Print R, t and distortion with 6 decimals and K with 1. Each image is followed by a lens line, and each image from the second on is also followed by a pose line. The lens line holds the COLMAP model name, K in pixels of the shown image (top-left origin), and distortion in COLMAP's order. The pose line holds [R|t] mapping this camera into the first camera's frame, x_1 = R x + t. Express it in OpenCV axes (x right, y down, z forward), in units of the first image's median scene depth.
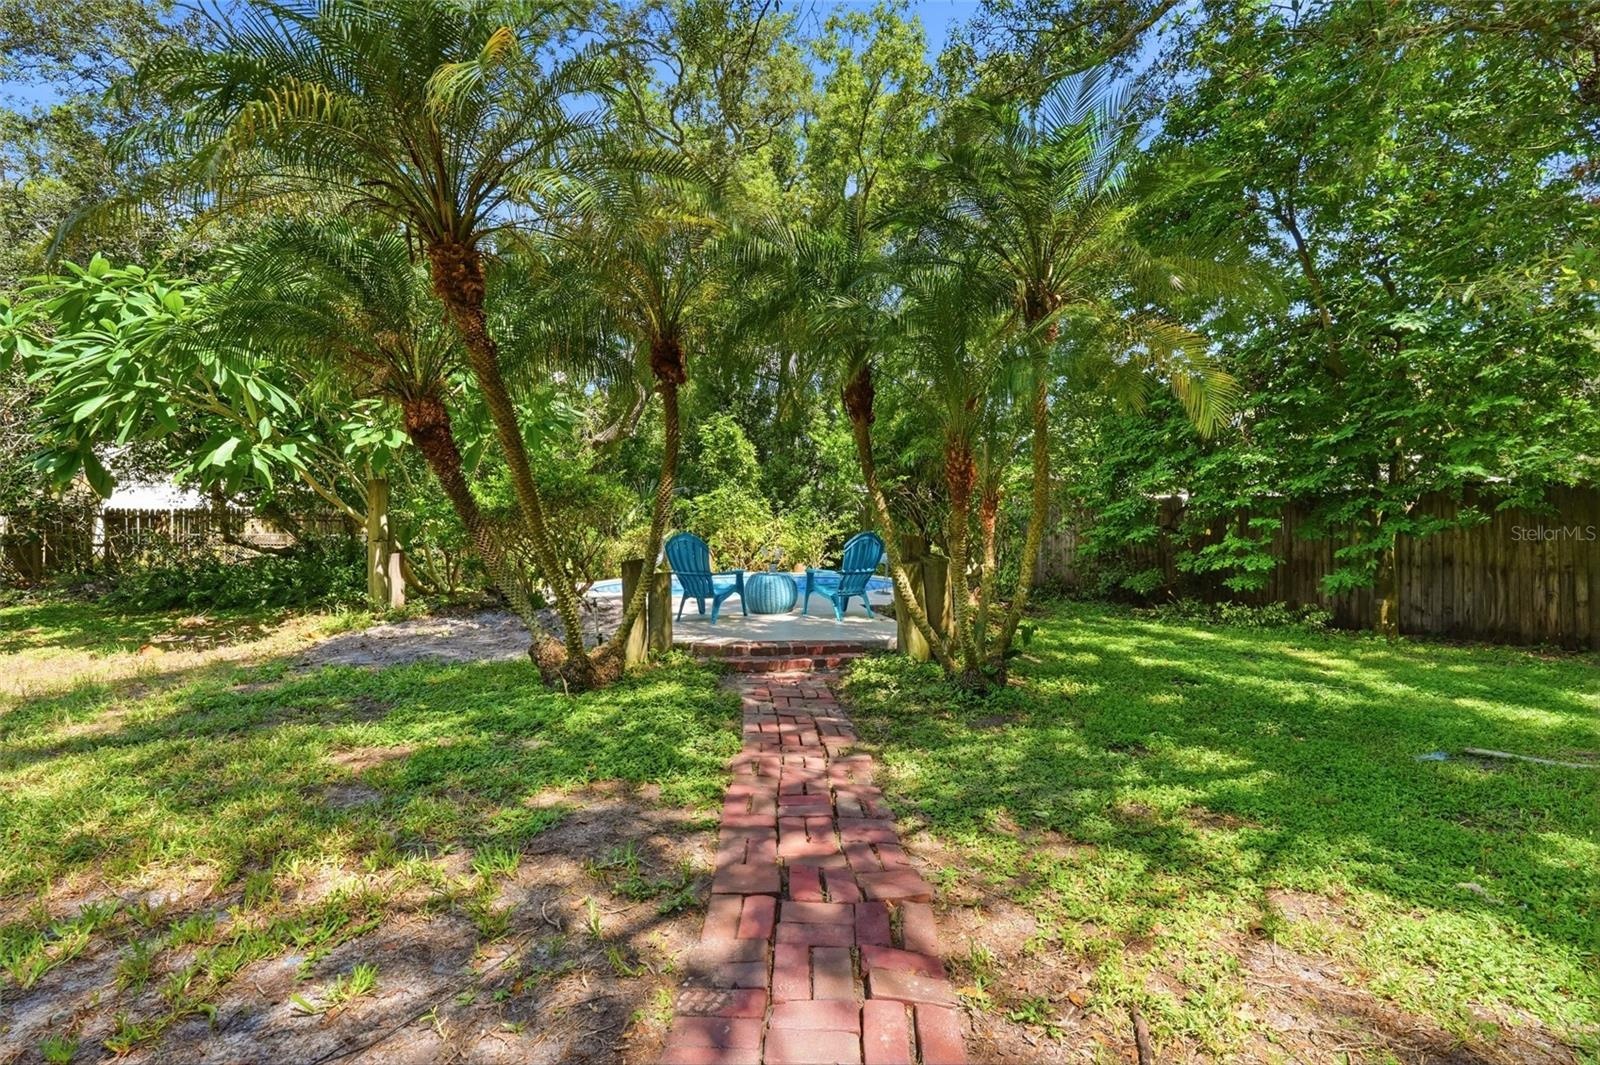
lens RADIAL K [[725.3, 0, 795.8], [0, 725.3, 531.9], [0, 0, 1]] dist [0.005258, 0.000516]
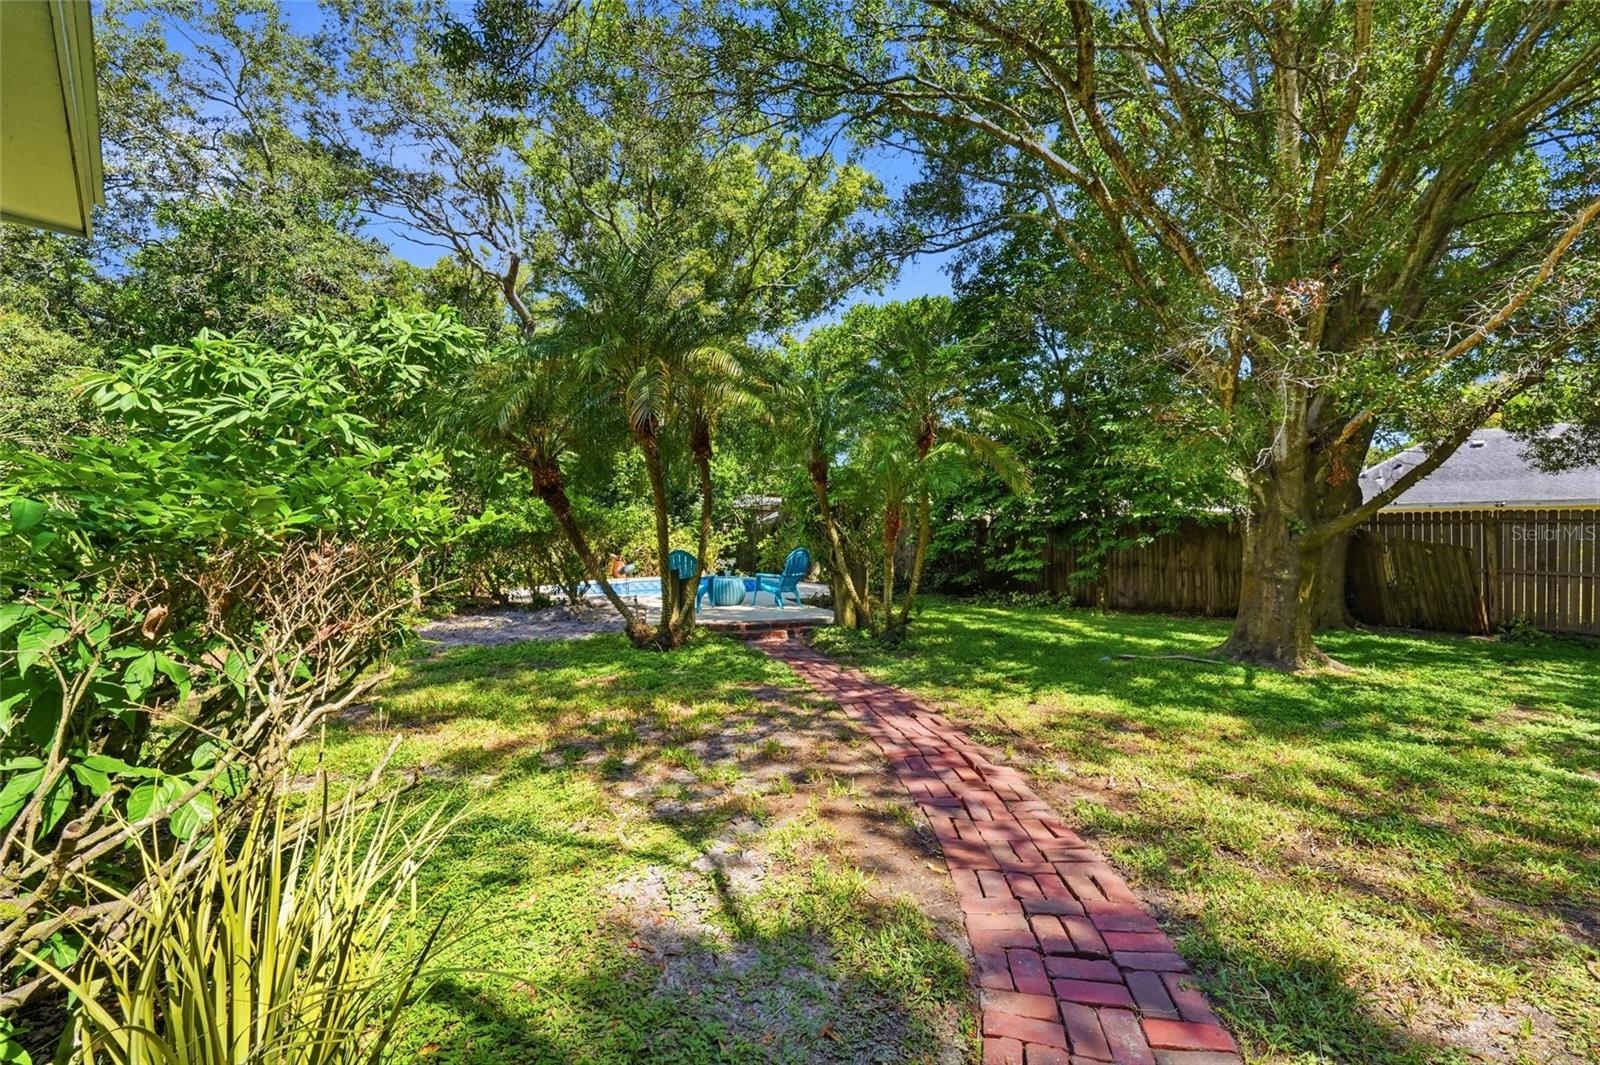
lens RADIAL K [[725.3, 0, 802.8], [0, 725.3, 534.6], [0, 0, 1]] dist [0.005258, 0.000516]
pose [[0.967919, -0.001299, 0.251260, -0.291092], [0.001076, 0.999999, 0.001026, -0.031867], [-0.251261, -0.000722, 0.967919, -0.473024]]
